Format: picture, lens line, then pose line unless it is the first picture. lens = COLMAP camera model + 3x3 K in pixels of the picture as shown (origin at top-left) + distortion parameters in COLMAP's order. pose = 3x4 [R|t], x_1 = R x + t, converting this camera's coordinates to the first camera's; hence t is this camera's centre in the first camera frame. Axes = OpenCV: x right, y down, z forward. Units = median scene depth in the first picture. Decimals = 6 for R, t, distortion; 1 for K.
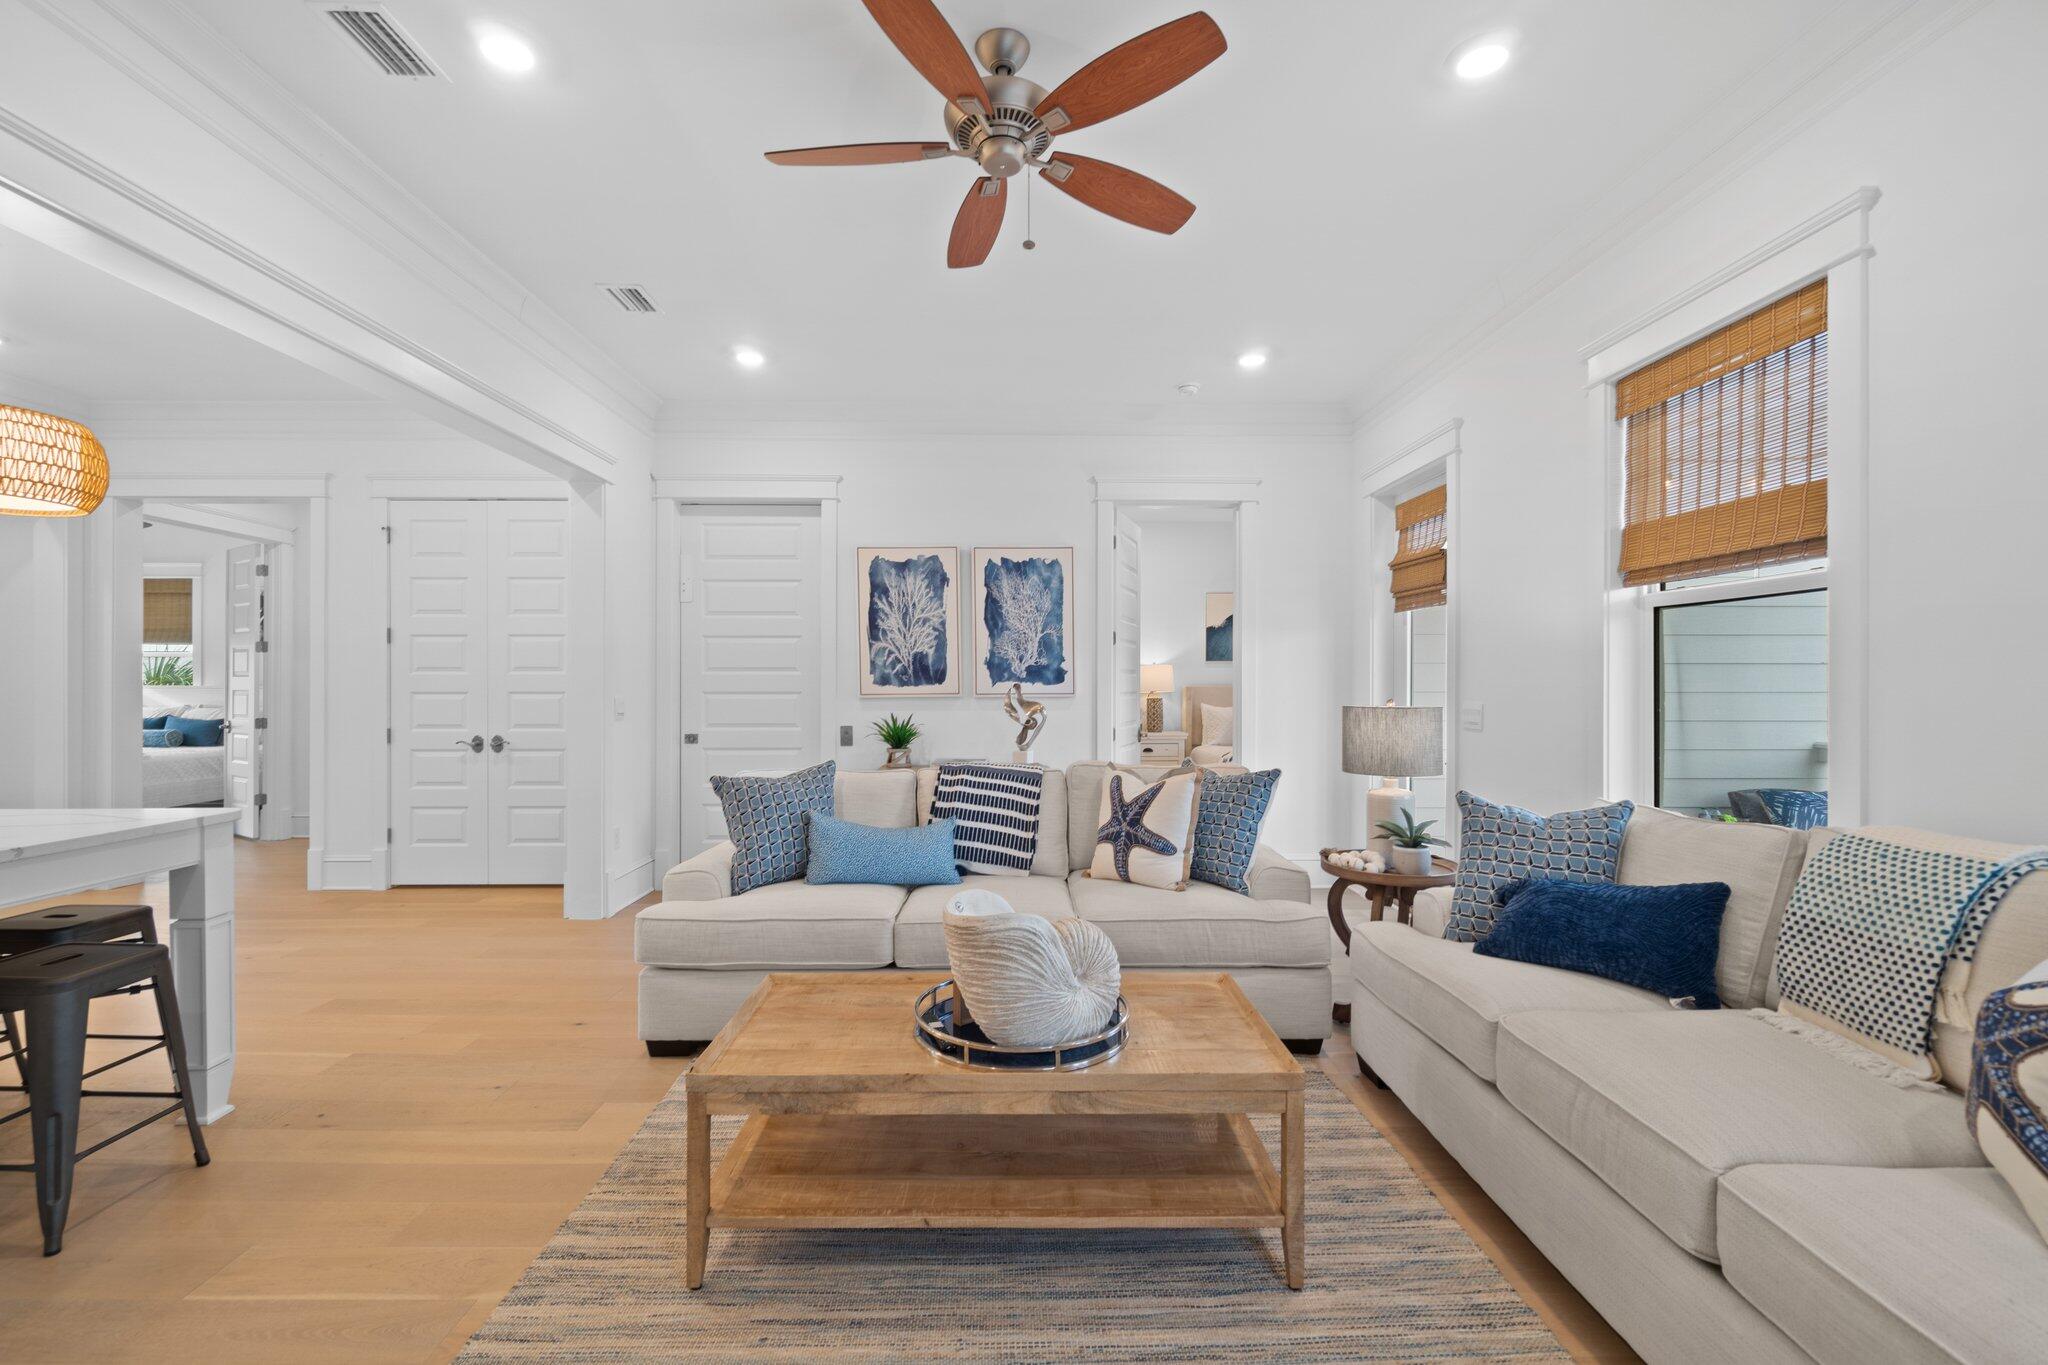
lens RADIAL K [[891.8, 0, 1023.6], [0, 891.8, 684.2], [0, 0, 1]] dist [-0.001291, -0.000166]
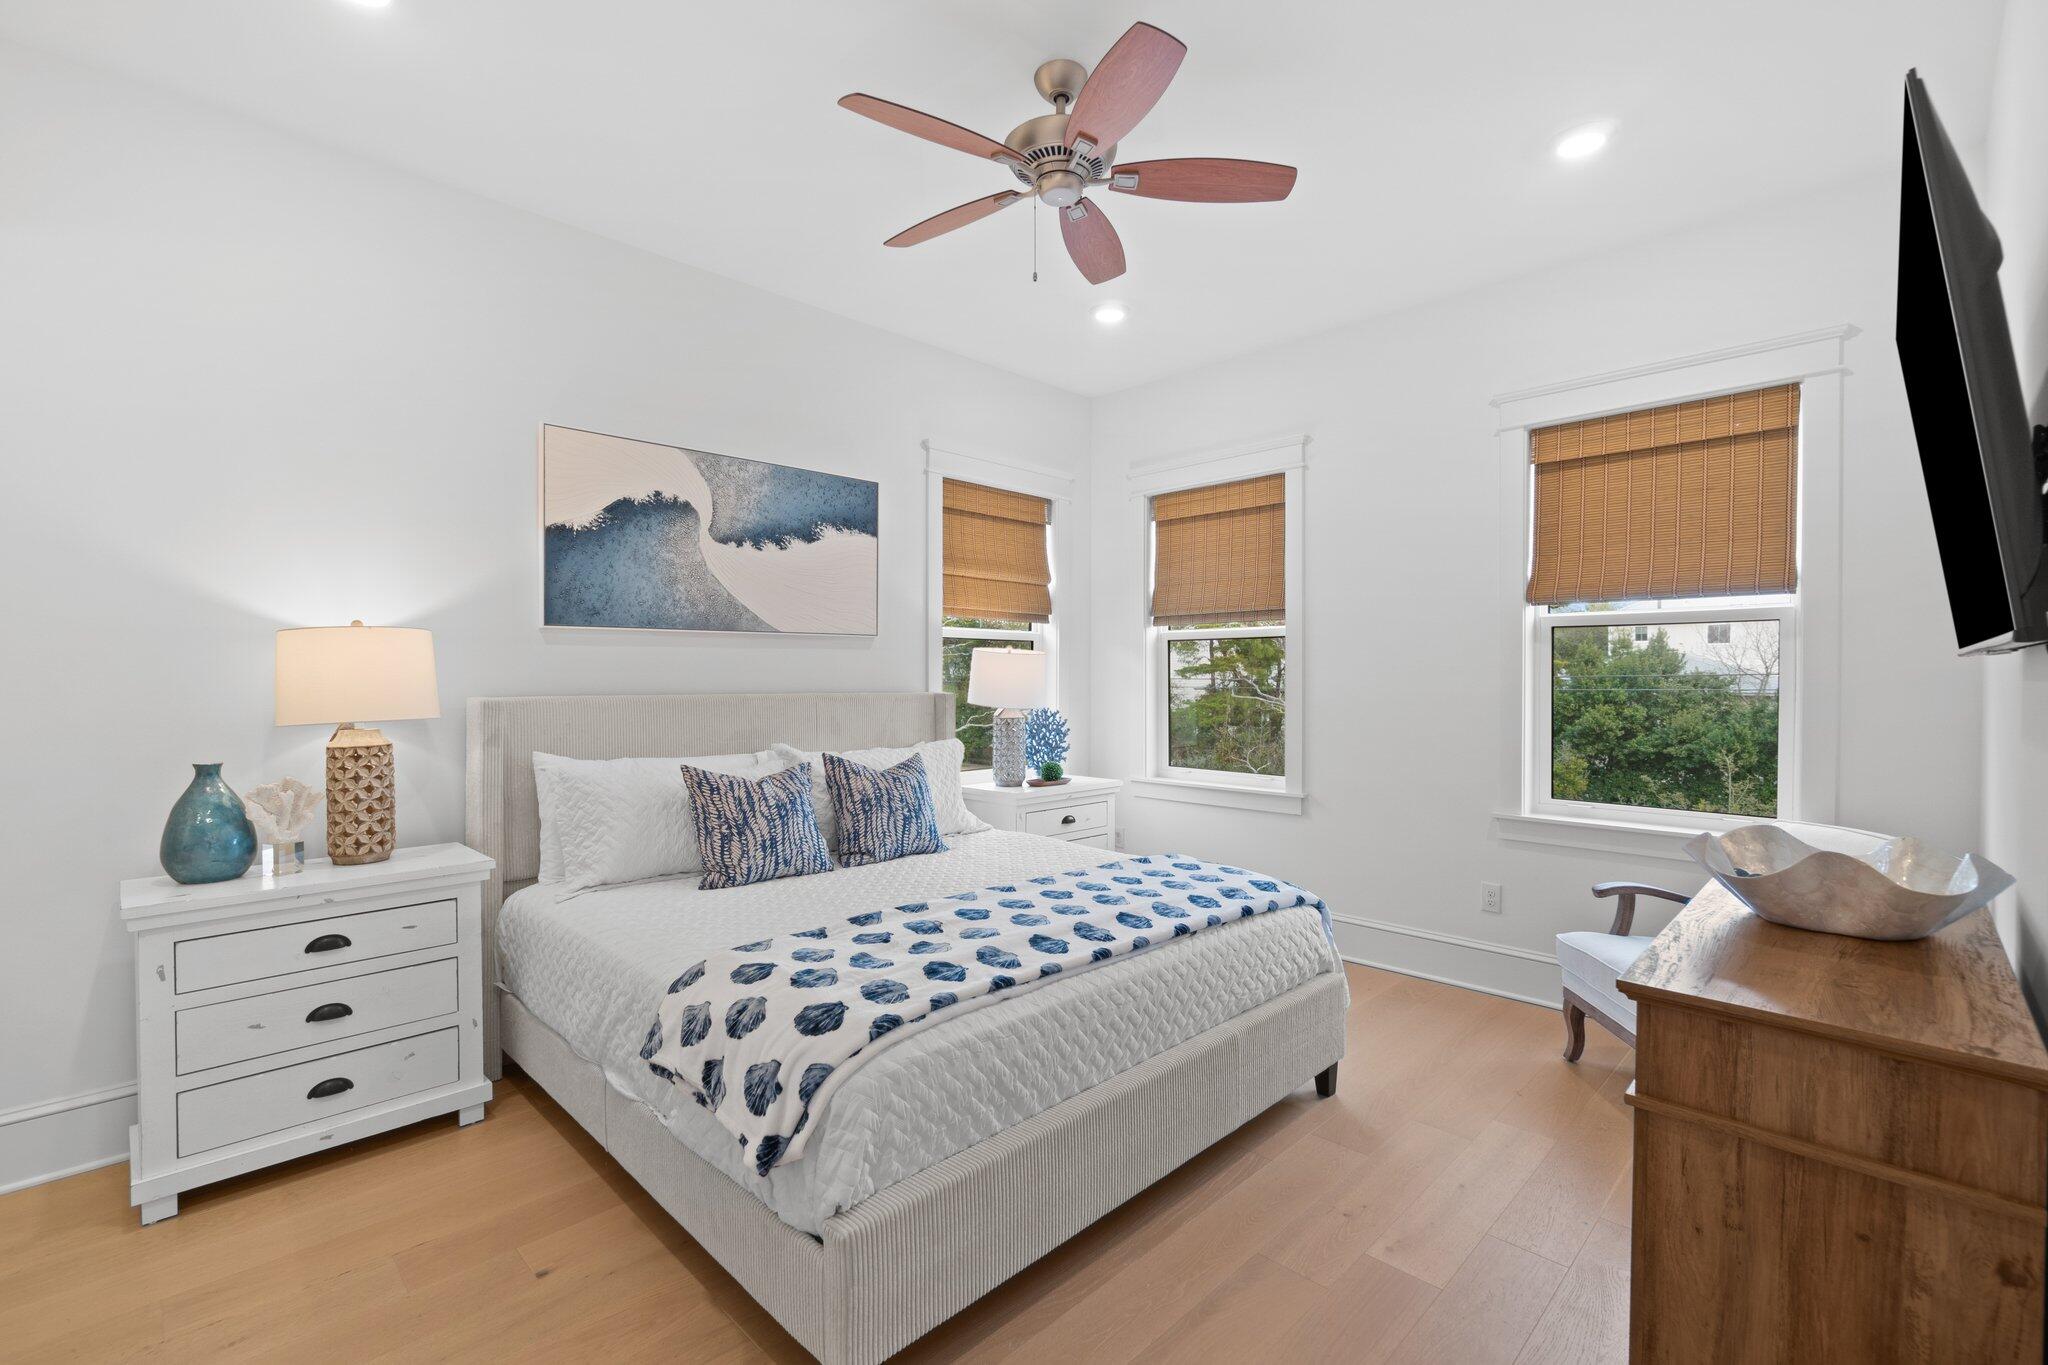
lens RADIAL K [[891.8, 0, 1025.5], [0, 891.8, 686.2], [0, 0, 1]] dist [-0.001291, -0.000166]
pose [[0.721979, -0.008771, 0.691860, 0.102859], [0.002928, 0.999949, 0.009621, -0.005227], [-0.691909, -0.004921, 0.721968, 0.636568]]
